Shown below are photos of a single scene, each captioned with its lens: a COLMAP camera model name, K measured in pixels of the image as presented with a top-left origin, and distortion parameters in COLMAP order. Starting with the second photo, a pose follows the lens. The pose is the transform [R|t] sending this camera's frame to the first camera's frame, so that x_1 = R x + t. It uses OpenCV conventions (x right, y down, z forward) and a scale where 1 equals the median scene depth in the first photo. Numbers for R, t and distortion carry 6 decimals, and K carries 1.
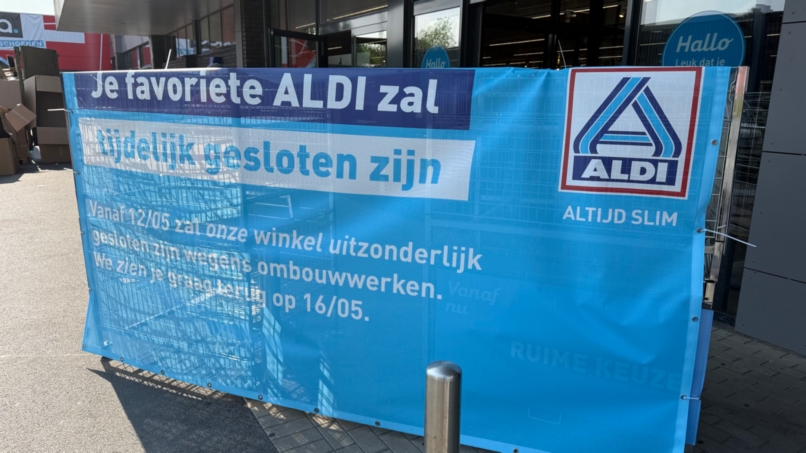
lens RADIAL K [[567.5, 0, 402.9], [0, 567.5, 227.7], [0, 0, 1]] dist [0.027145, -0.007907]
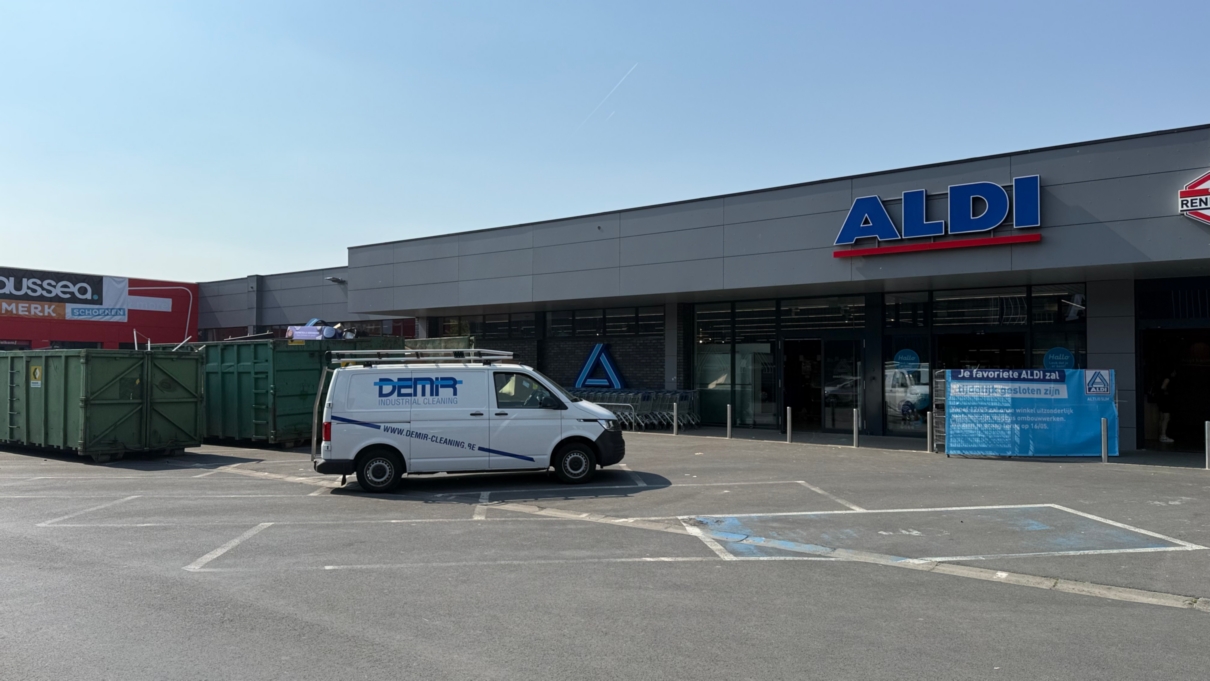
lens RADIAL K [[852.0, 0, 603.7], [0, 852.0, 343.3], [0, 0, 1]] dist [0.027145, -0.007907]
pose [[0.930486, -0.003152, 0.366313, -5.410958], [0.093430, 0.968935, -0.228988, 0.697208], [-0.354212, 0.247295, 0.901875, -3.674619]]
